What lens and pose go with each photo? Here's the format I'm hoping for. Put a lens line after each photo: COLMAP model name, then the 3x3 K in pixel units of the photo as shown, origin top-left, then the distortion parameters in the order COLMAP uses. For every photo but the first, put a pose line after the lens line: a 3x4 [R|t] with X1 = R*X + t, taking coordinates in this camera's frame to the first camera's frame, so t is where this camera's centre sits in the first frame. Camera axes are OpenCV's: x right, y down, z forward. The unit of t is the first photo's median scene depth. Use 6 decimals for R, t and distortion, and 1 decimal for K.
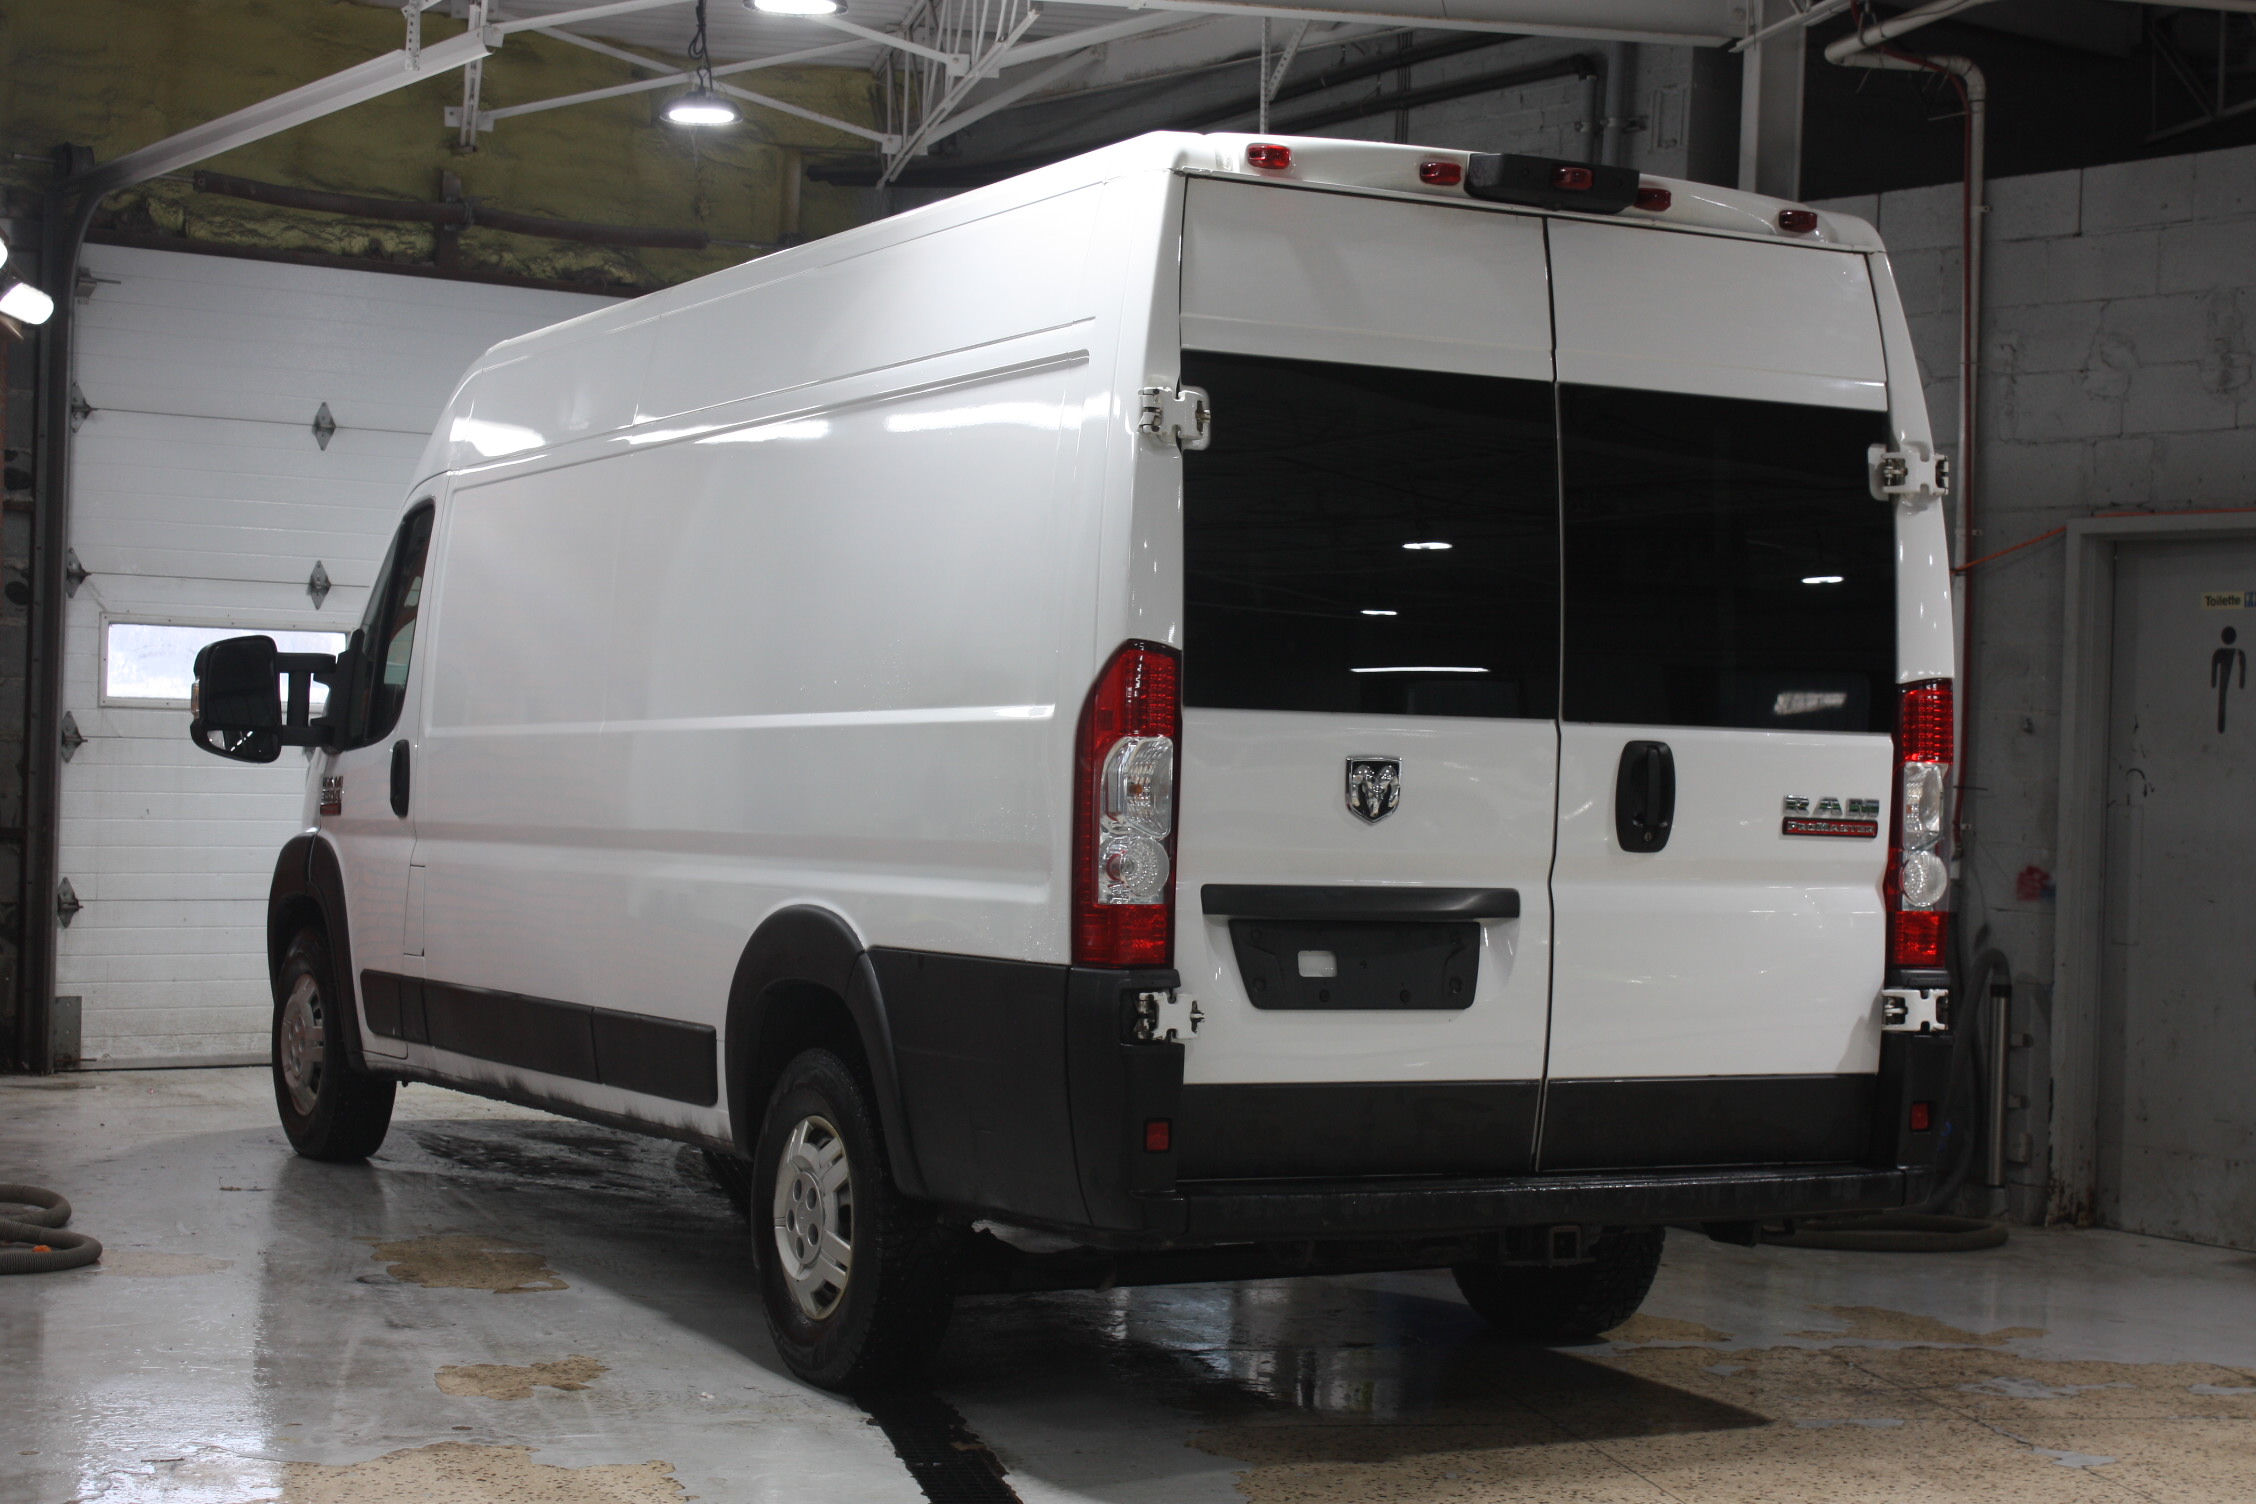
lens RADIAL K [[3713.4, 0, 1128.0], [0, 3713.4, 752.0], [0, 0, 1]] dist [0.006026, 0.025728]
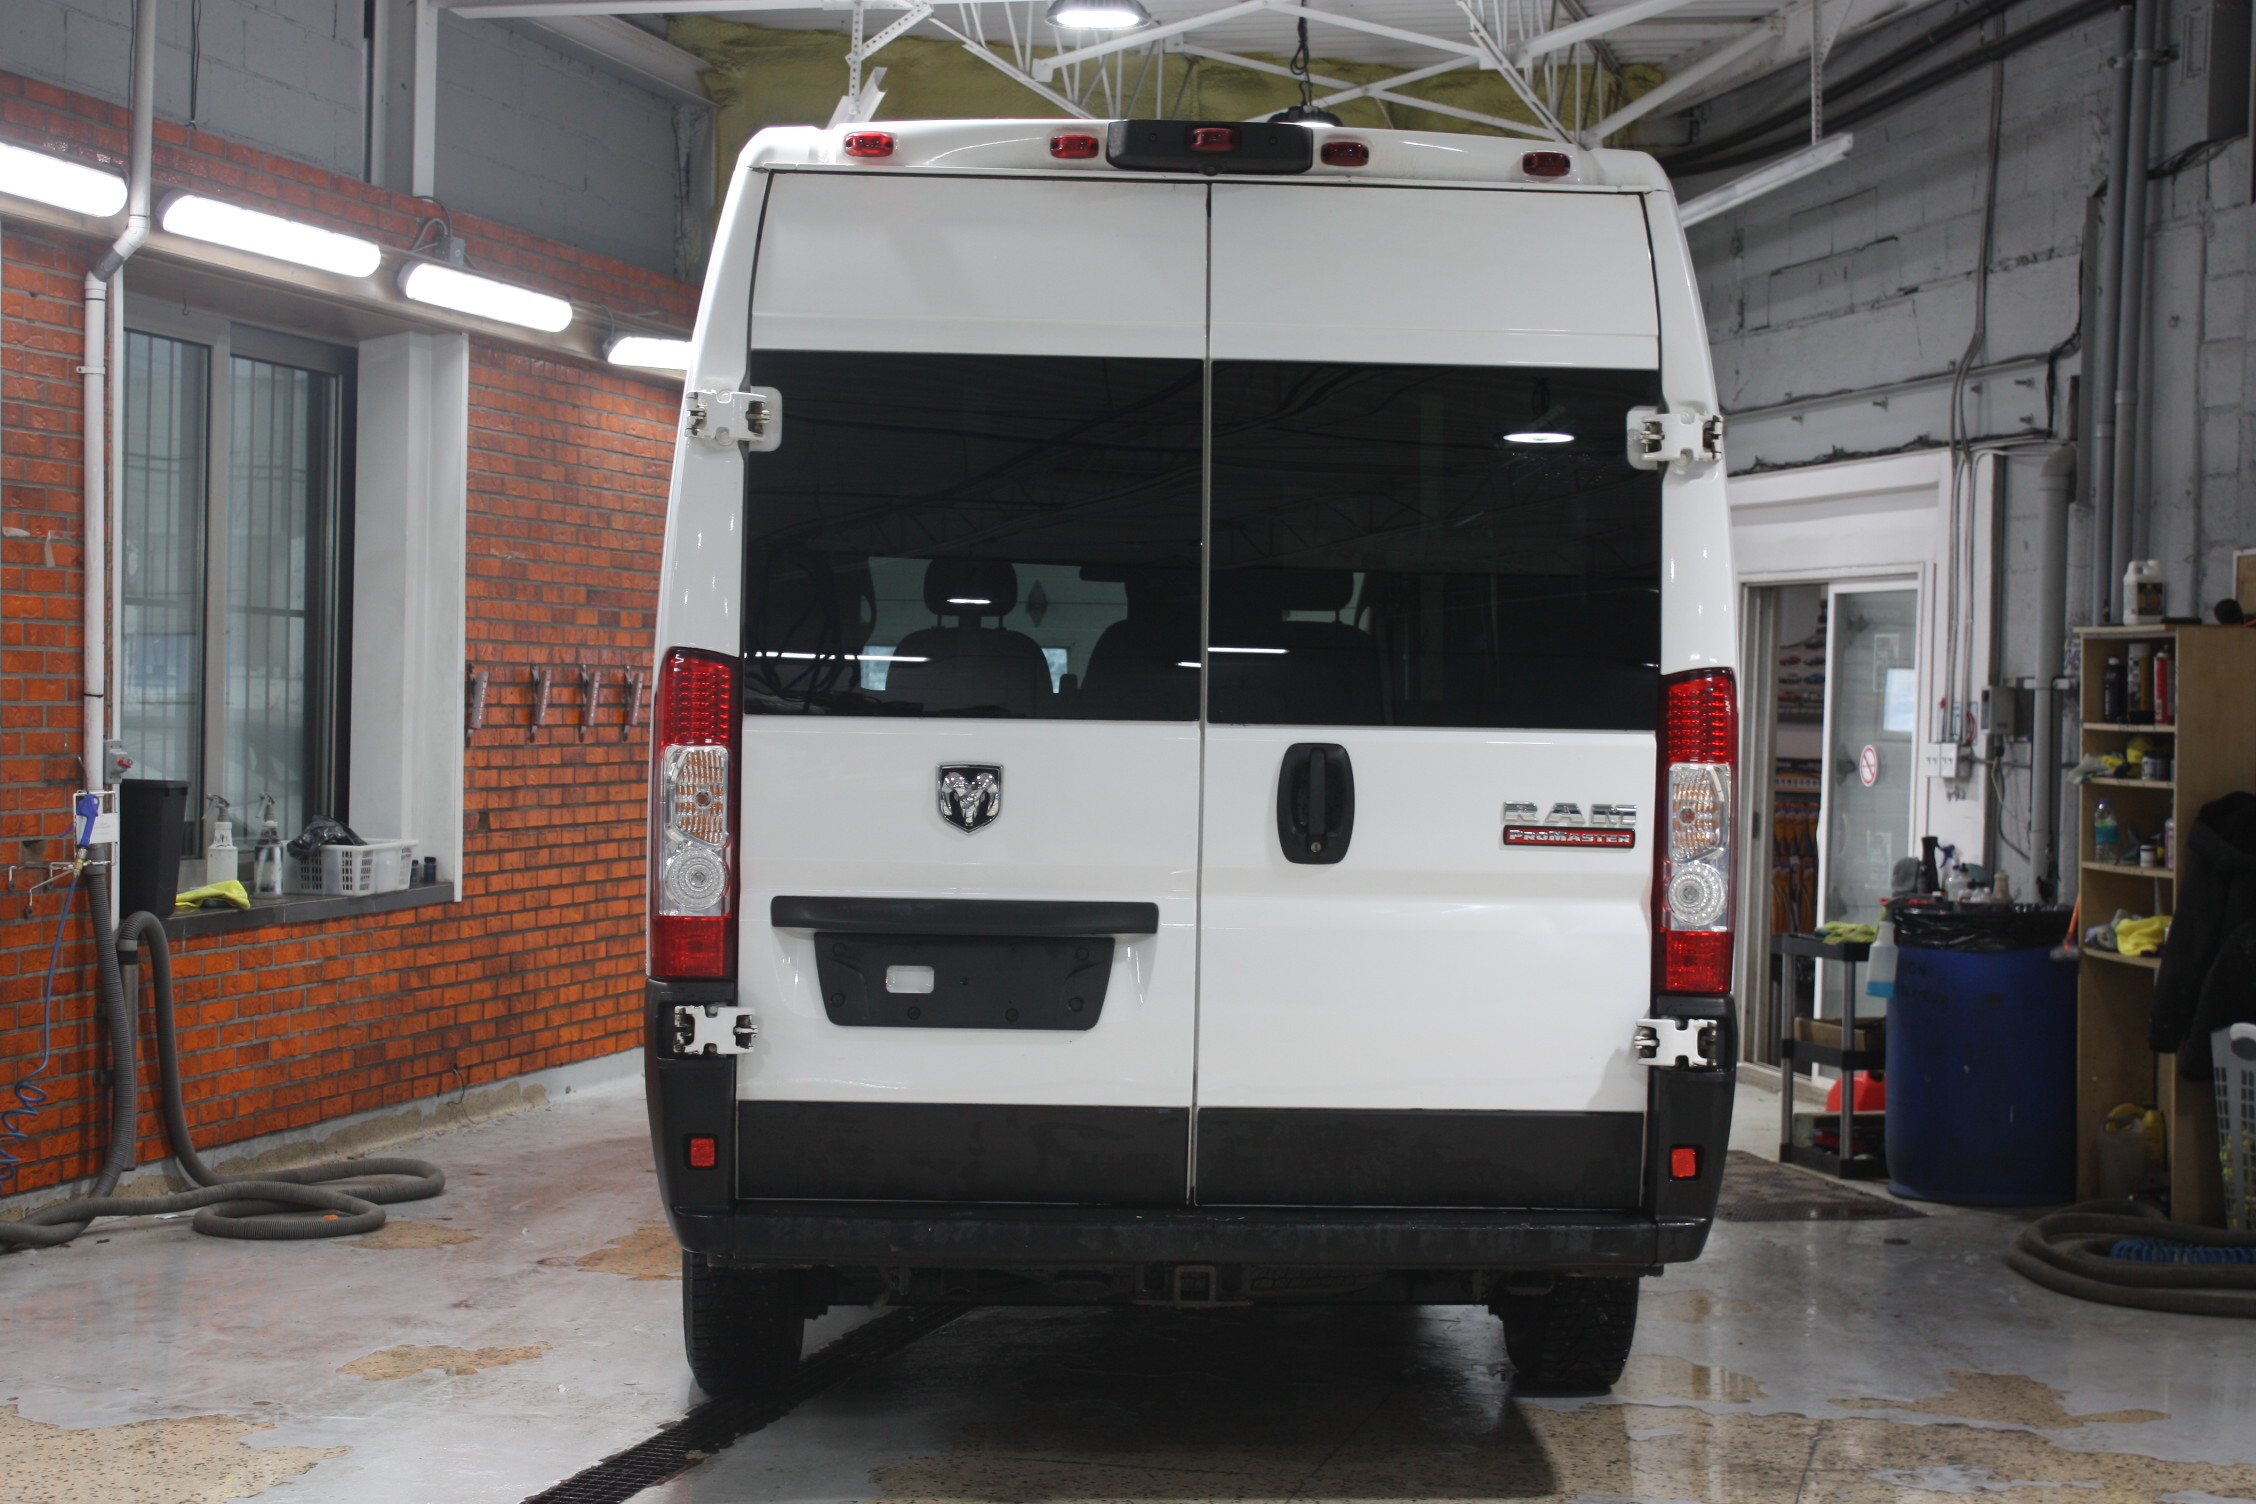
lens RADIAL K [[3588.4, 0, 1128.0], [0, 3588.4, 752.0], [0, 0, 1]] dist [-0.010901, 0.011042]
pose [[0.902784, -0.010393, -0.429969, 0.482849], [0.009919, 0.999945, -0.003343, 0.001782], [0.429981, -0.001247, 0.902837, 0.178299]]
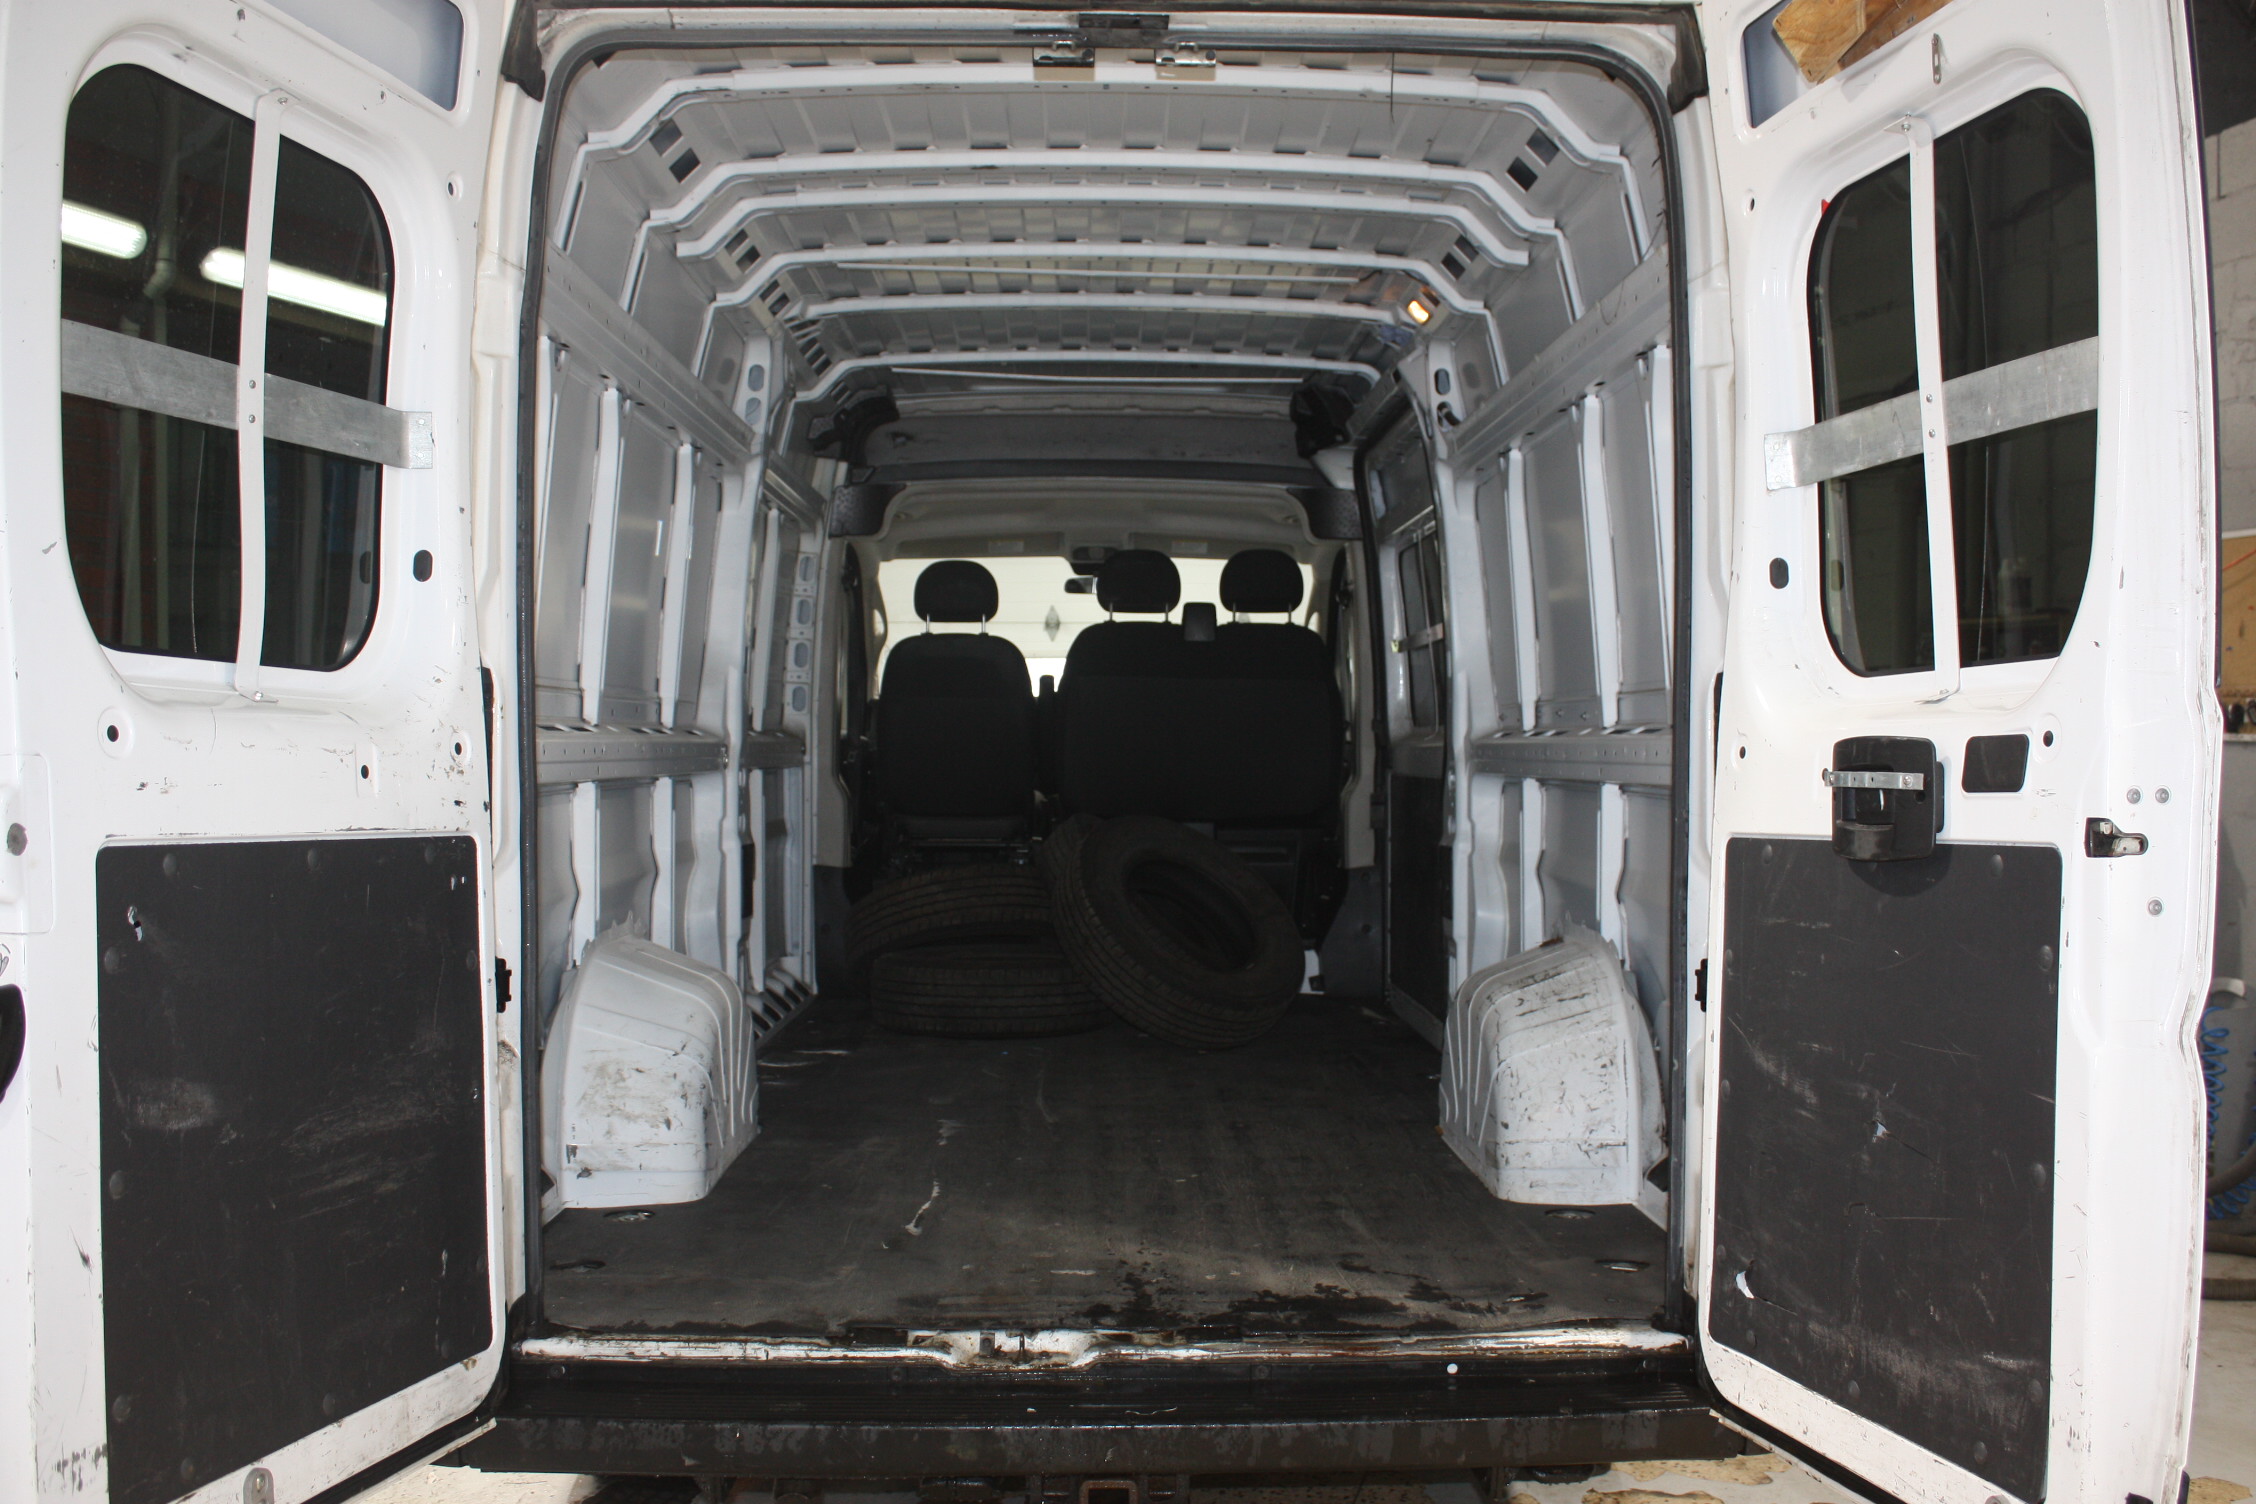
lens RADIAL K [[2076.6, 0, 1128.0], [0, 2076.6, 752.0], [0, 0, 1]] dist [-0.003438, -0.002133]
pose [[0.894172, -0.020200, -0.447268, 0.286240], [0.026250, 0.999629, 0.007332, -0.005801], [0.446954, -0.018296, 0.894370, 0.658981]]
